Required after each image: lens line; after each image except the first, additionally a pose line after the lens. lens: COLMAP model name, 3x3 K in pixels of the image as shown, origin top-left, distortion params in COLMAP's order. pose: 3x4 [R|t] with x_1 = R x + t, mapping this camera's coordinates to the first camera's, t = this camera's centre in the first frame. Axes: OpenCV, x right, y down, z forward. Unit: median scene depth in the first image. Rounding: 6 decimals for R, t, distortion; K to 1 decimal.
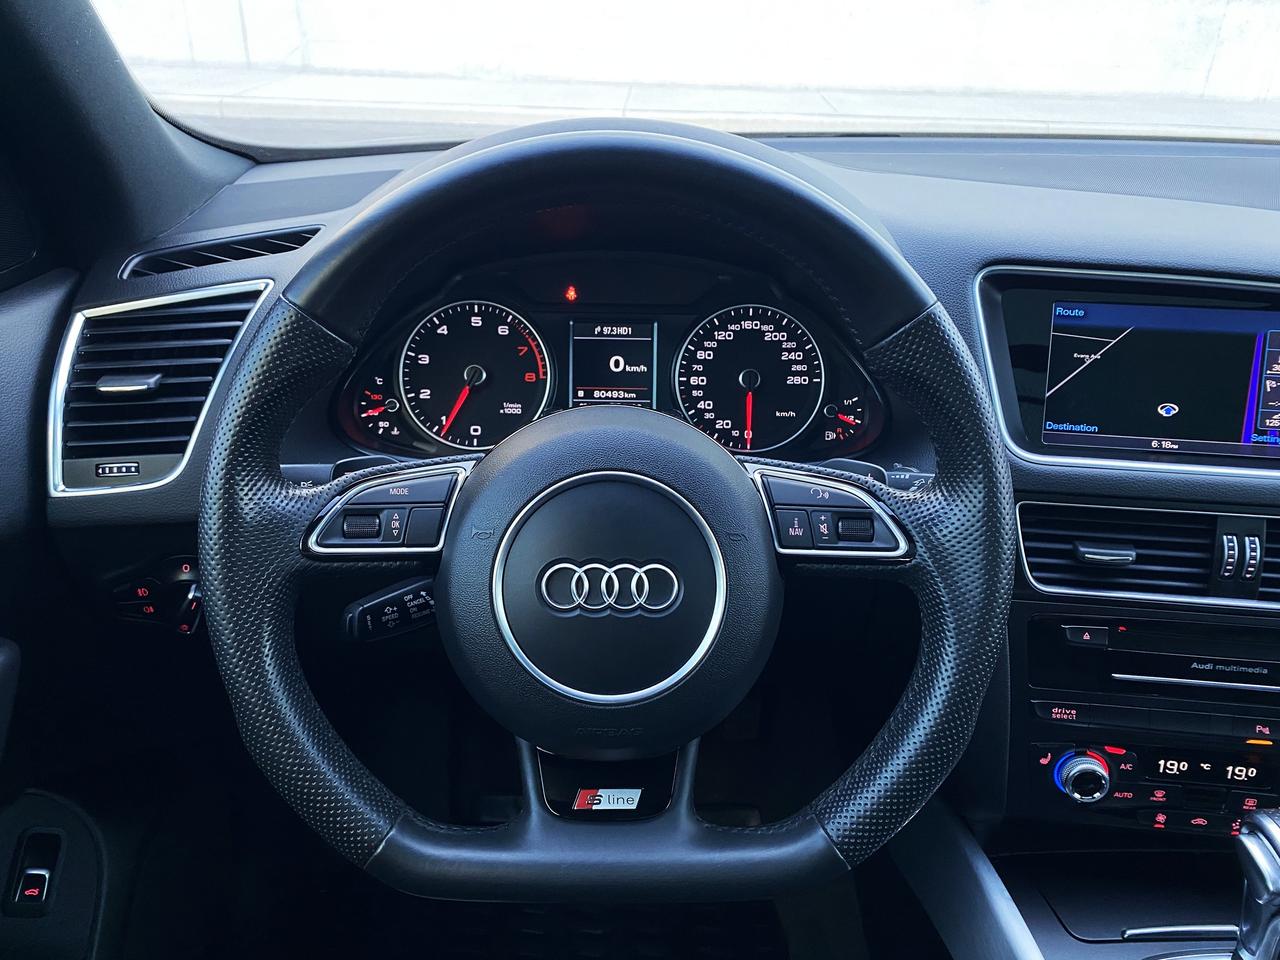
lens RADIAL K [[989.1, 0, 605.6], [0, 989.1, 475.8], [0, 0, 1]] dist [-0.011571, 0.004313]
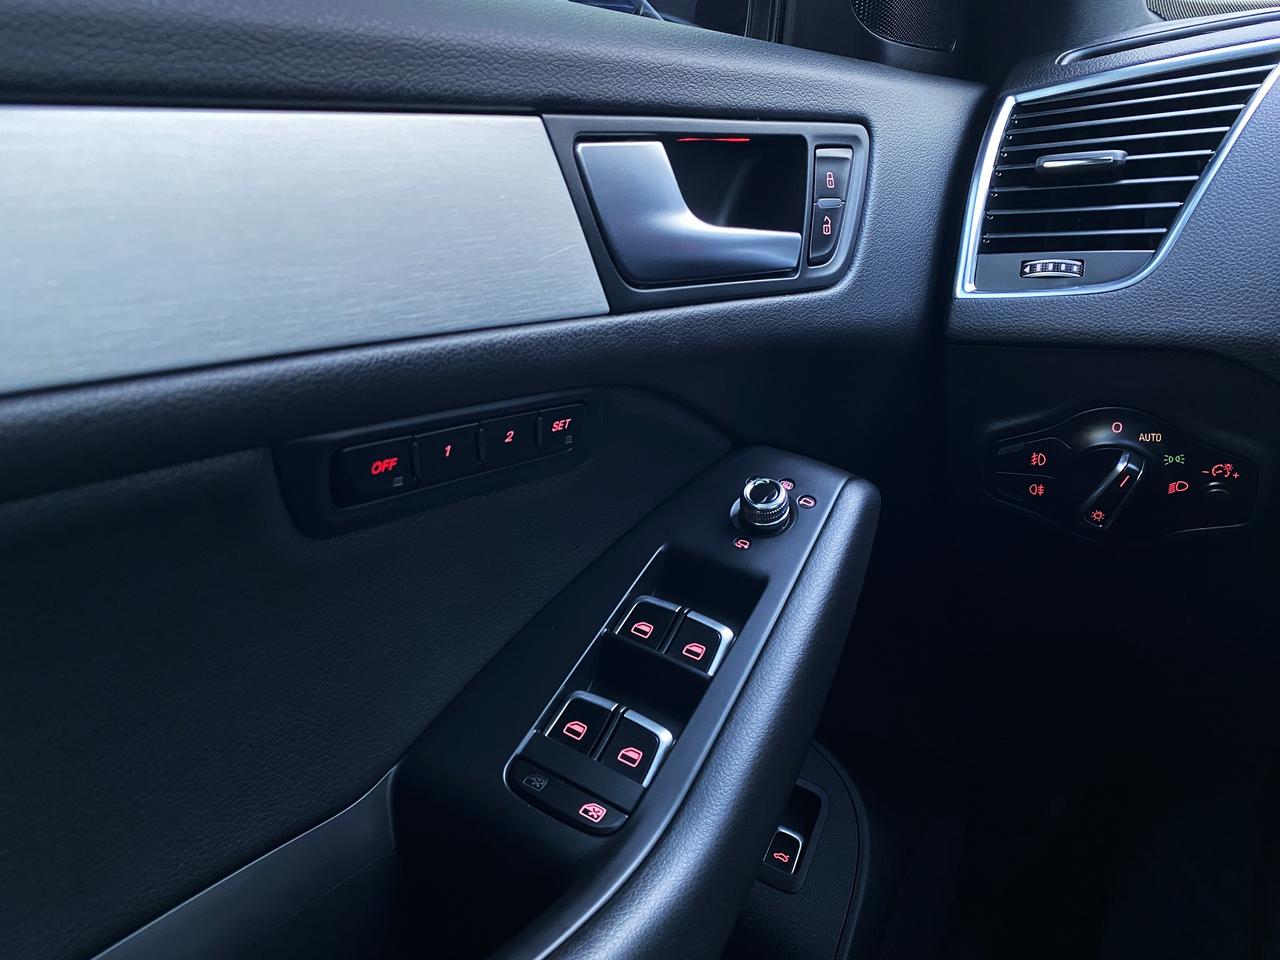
lens RADIAL K [[968.9, 0, 640.3], [0, 968.9, 463.8], [0, 0, 1]] dist [0.064954, -0.100497]
pose [[0.835836, 0.111269, -0.537584, -0.322887], [-0.199571, 0.973832, -0.108730, 0.247428], [0.511419, 0.198166, 0.836170, 0.264917]]
